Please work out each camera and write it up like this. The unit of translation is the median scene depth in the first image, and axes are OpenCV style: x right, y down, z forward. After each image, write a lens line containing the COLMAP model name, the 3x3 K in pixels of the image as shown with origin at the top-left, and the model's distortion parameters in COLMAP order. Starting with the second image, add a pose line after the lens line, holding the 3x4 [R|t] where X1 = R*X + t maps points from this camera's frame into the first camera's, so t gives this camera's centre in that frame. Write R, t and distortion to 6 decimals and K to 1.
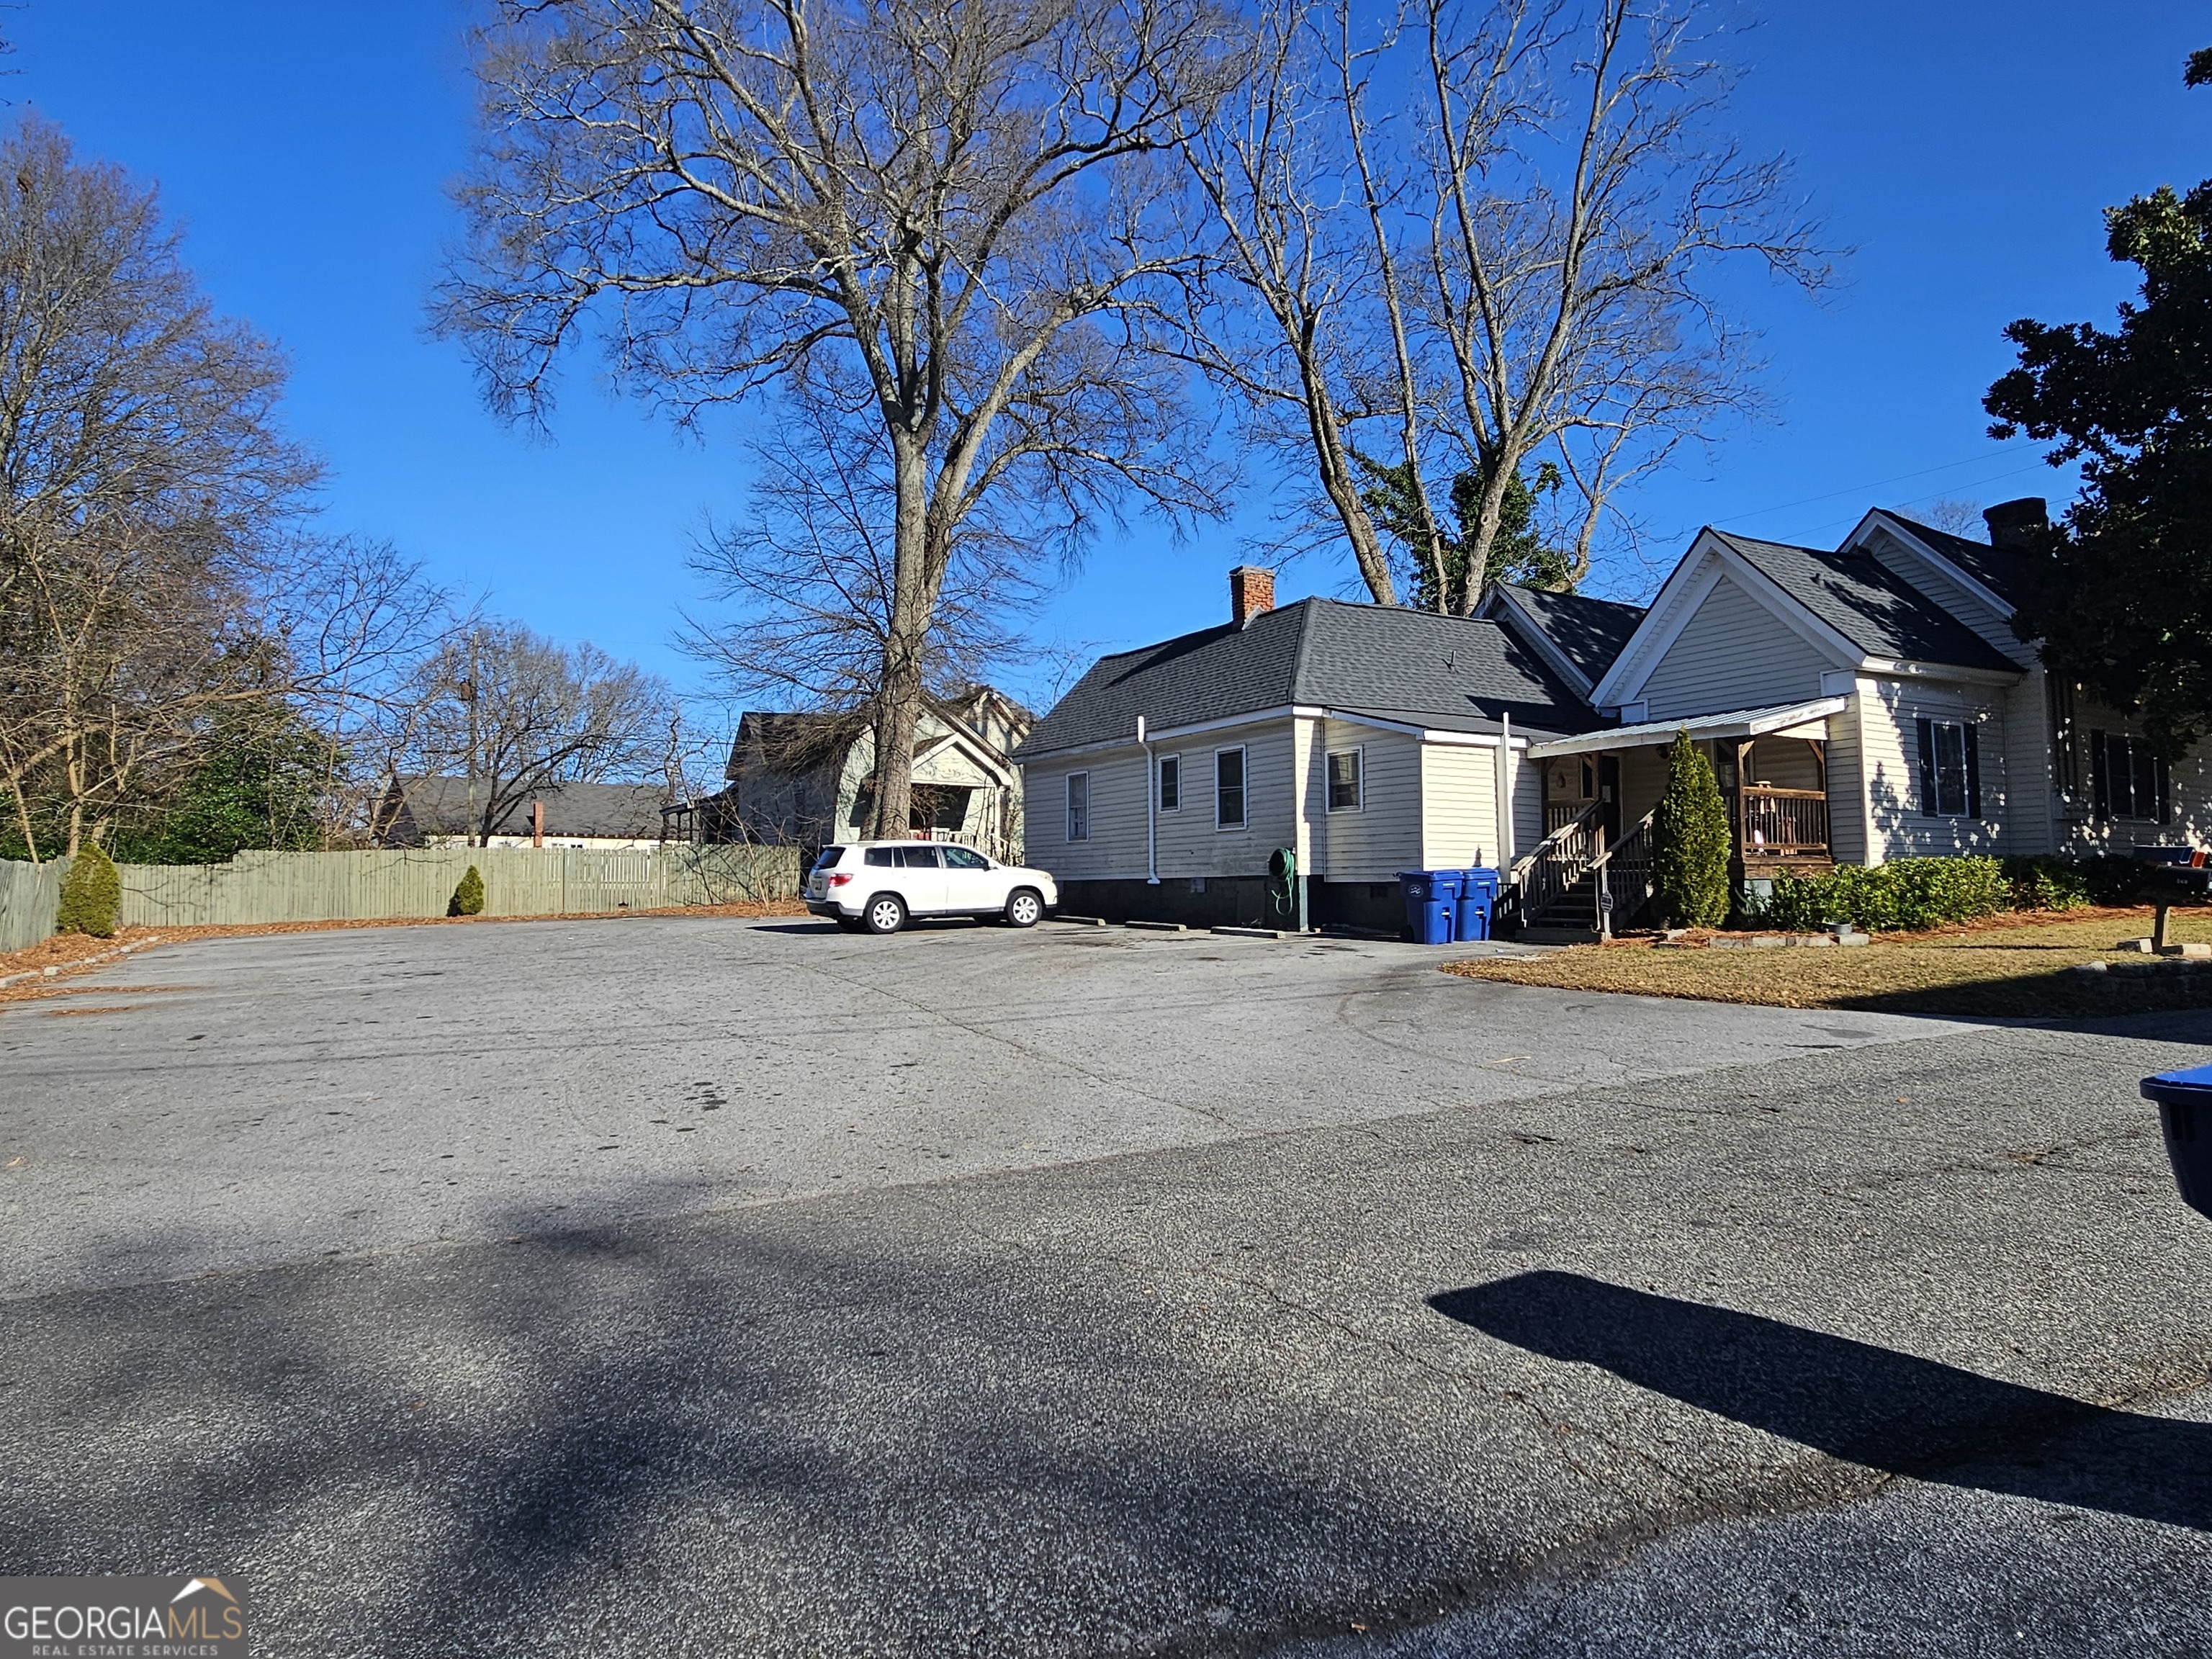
lens RADIAL K [[1366.3, 0, 1114.4], [0, 1366.3, 813.0], [0, 0, 1]] dist [-0.001907, 0.002738]
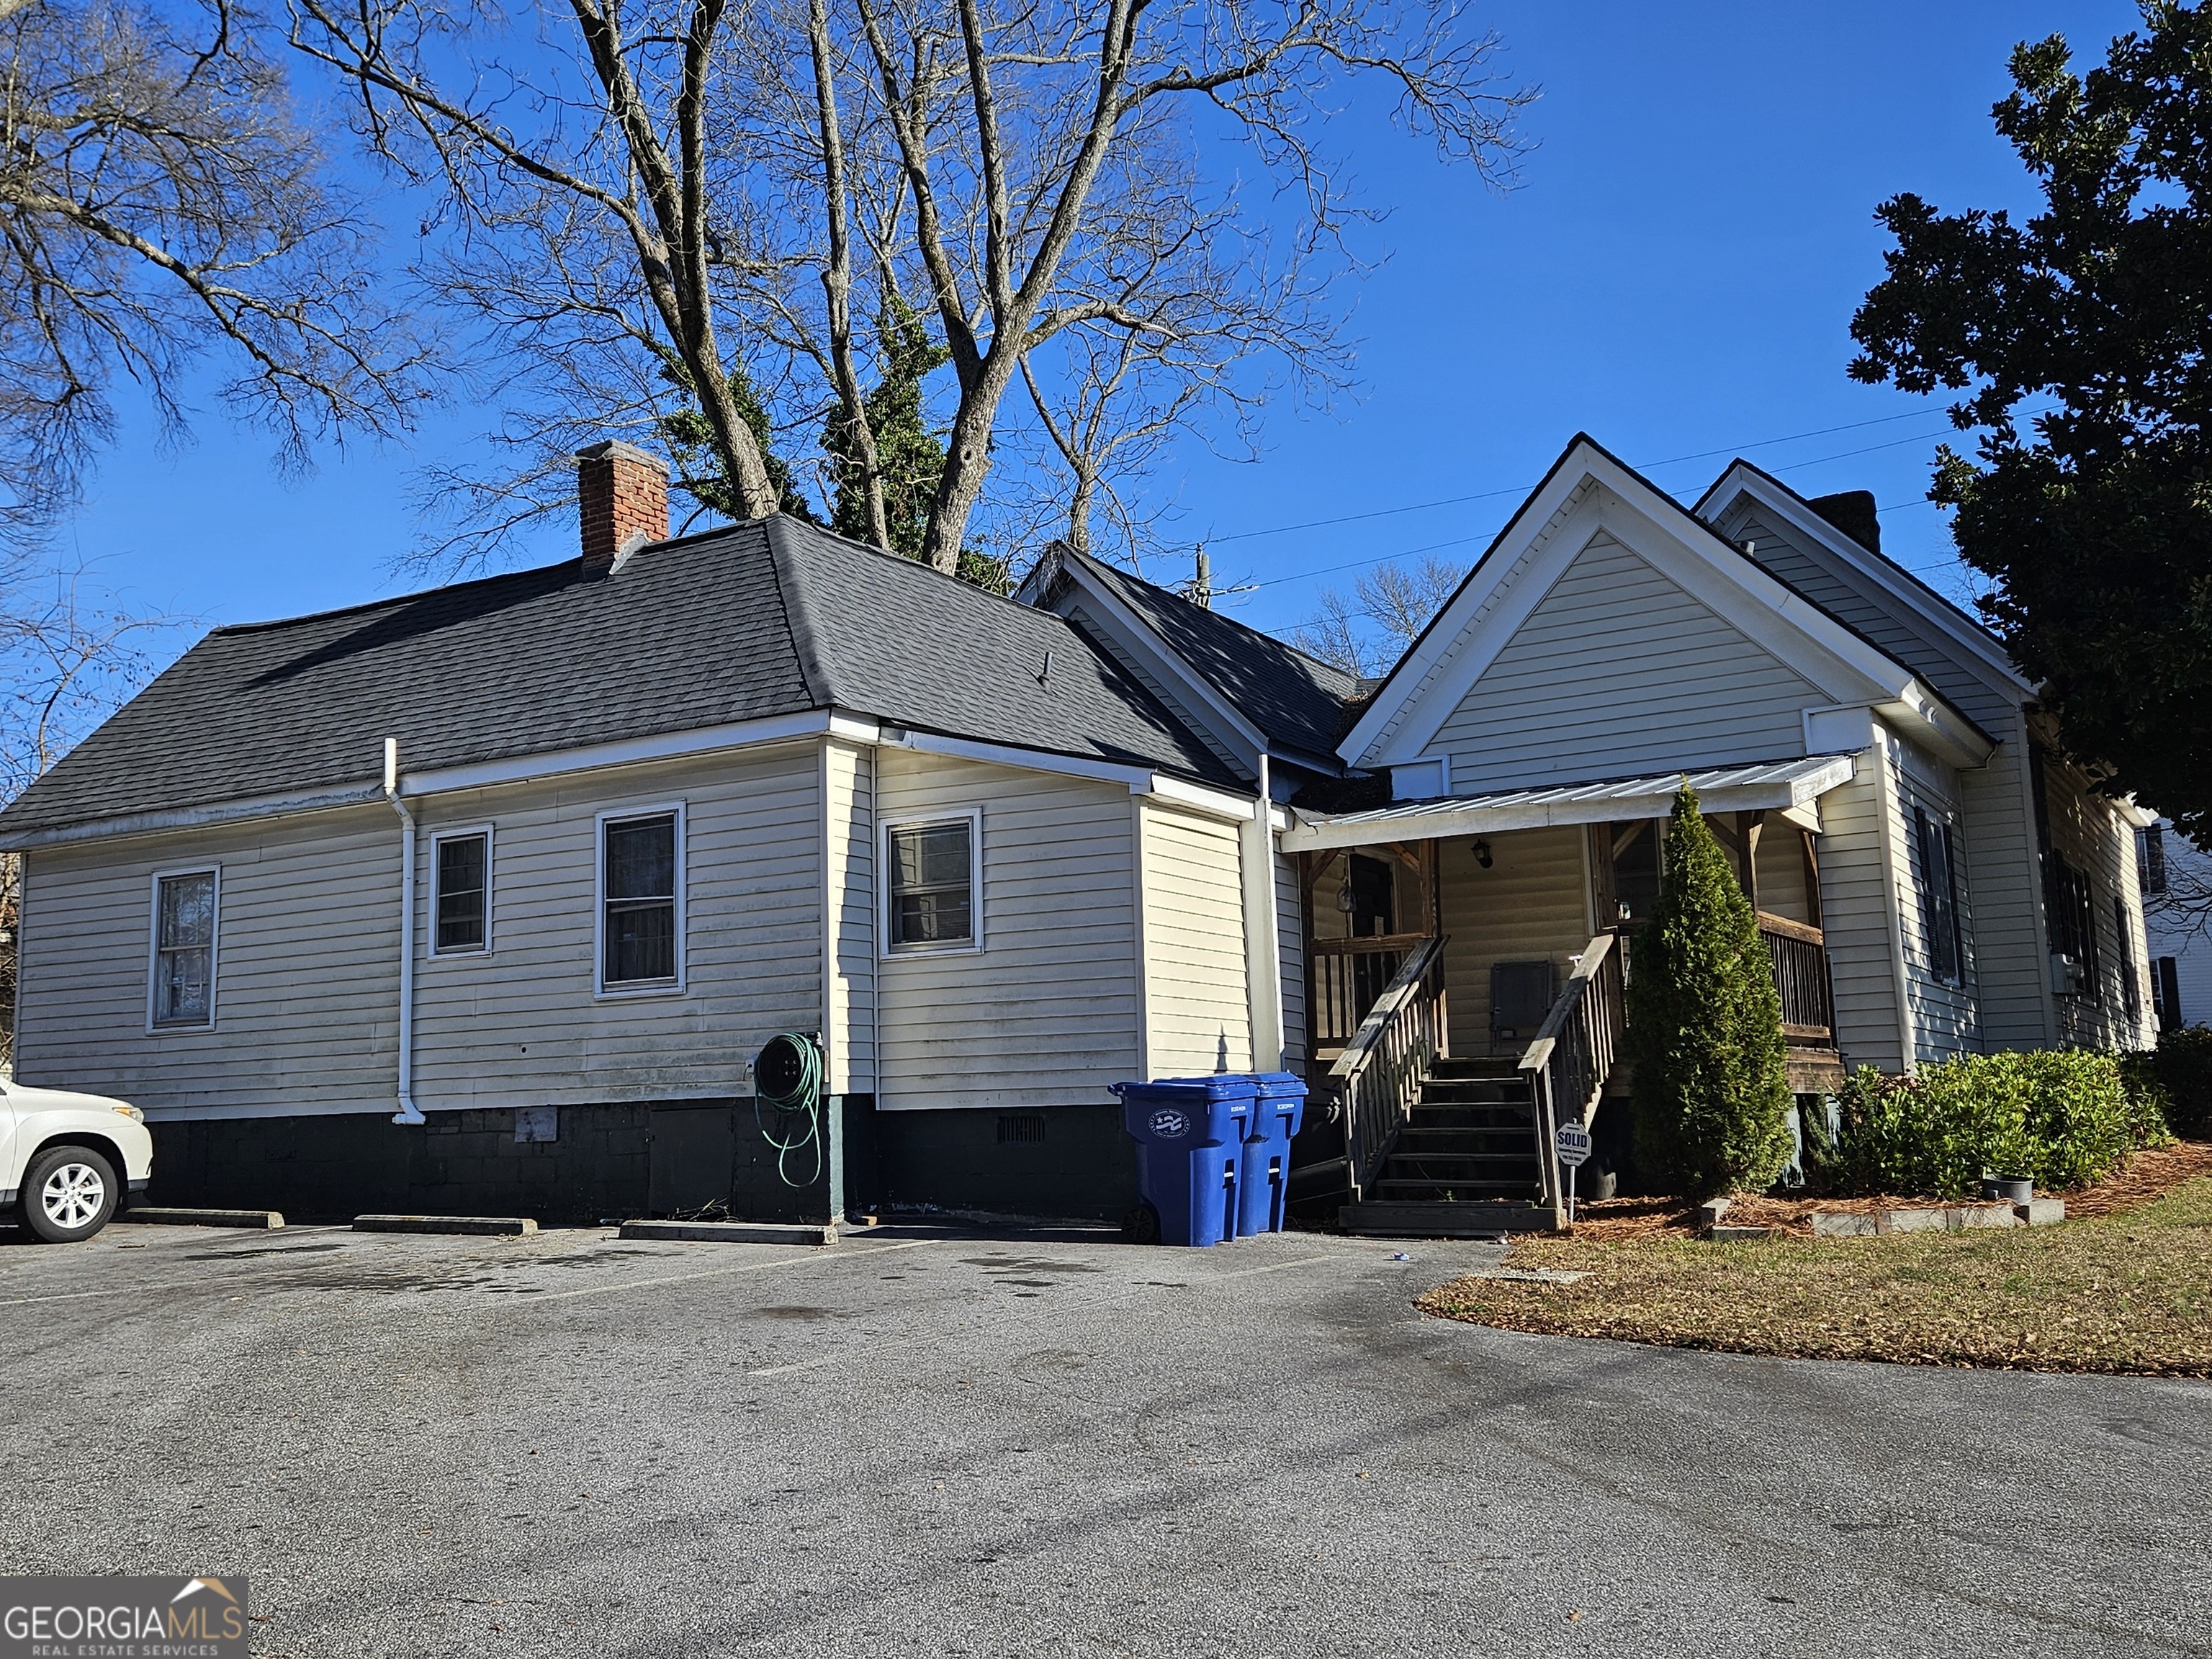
lens RADIAL K [[2168.0, 0, 1143.4], [0, 2168.0, 827.1], [0, 0, 1]] dist [0.094456, -0.096701]
pose [[0.888658, 0.048064, 0.456045, -0.080179], [-0.008874, 0.996108, -0.087691, 0.016029], [-0.458485, 0.073880, 0.885626, 0.260406]]
